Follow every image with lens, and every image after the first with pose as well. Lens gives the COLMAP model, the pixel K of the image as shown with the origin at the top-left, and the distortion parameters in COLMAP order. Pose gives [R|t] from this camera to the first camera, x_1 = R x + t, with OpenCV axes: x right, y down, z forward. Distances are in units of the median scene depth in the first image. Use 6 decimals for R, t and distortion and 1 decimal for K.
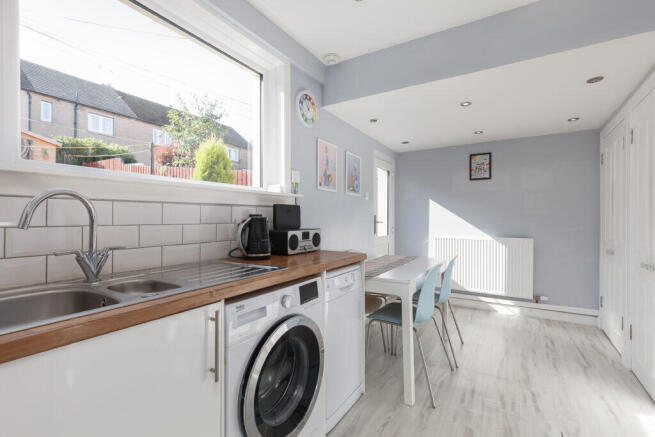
lens RADIAL K [[294.4, 0, 331.2], [0, 294.4, 217.5], [0, 0, 1]] dist [-0.000834, 0.000139]
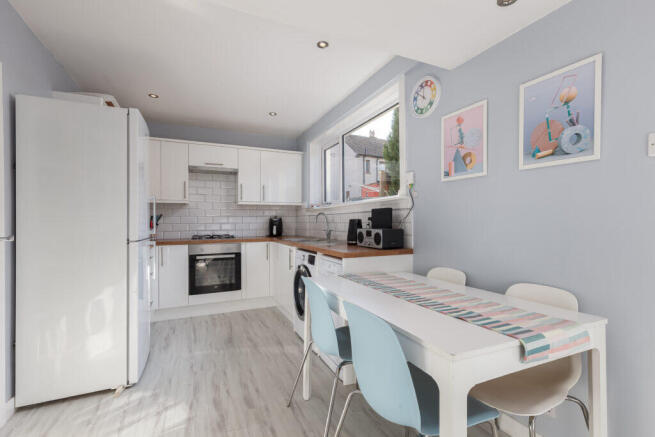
lens RADIAL K [[294.4, 0, 327.5], [0, 294.4, 221.2], [0, 0, 1]] dist [-0.000834, 0.000139]
pose [[-0.559984, -0.002599, -0.828499, 1.027372], [0.005747, 0.999959, -0.007022, 0.017925], [0.828483, -0.008694, -0.559946, 1.555396]]
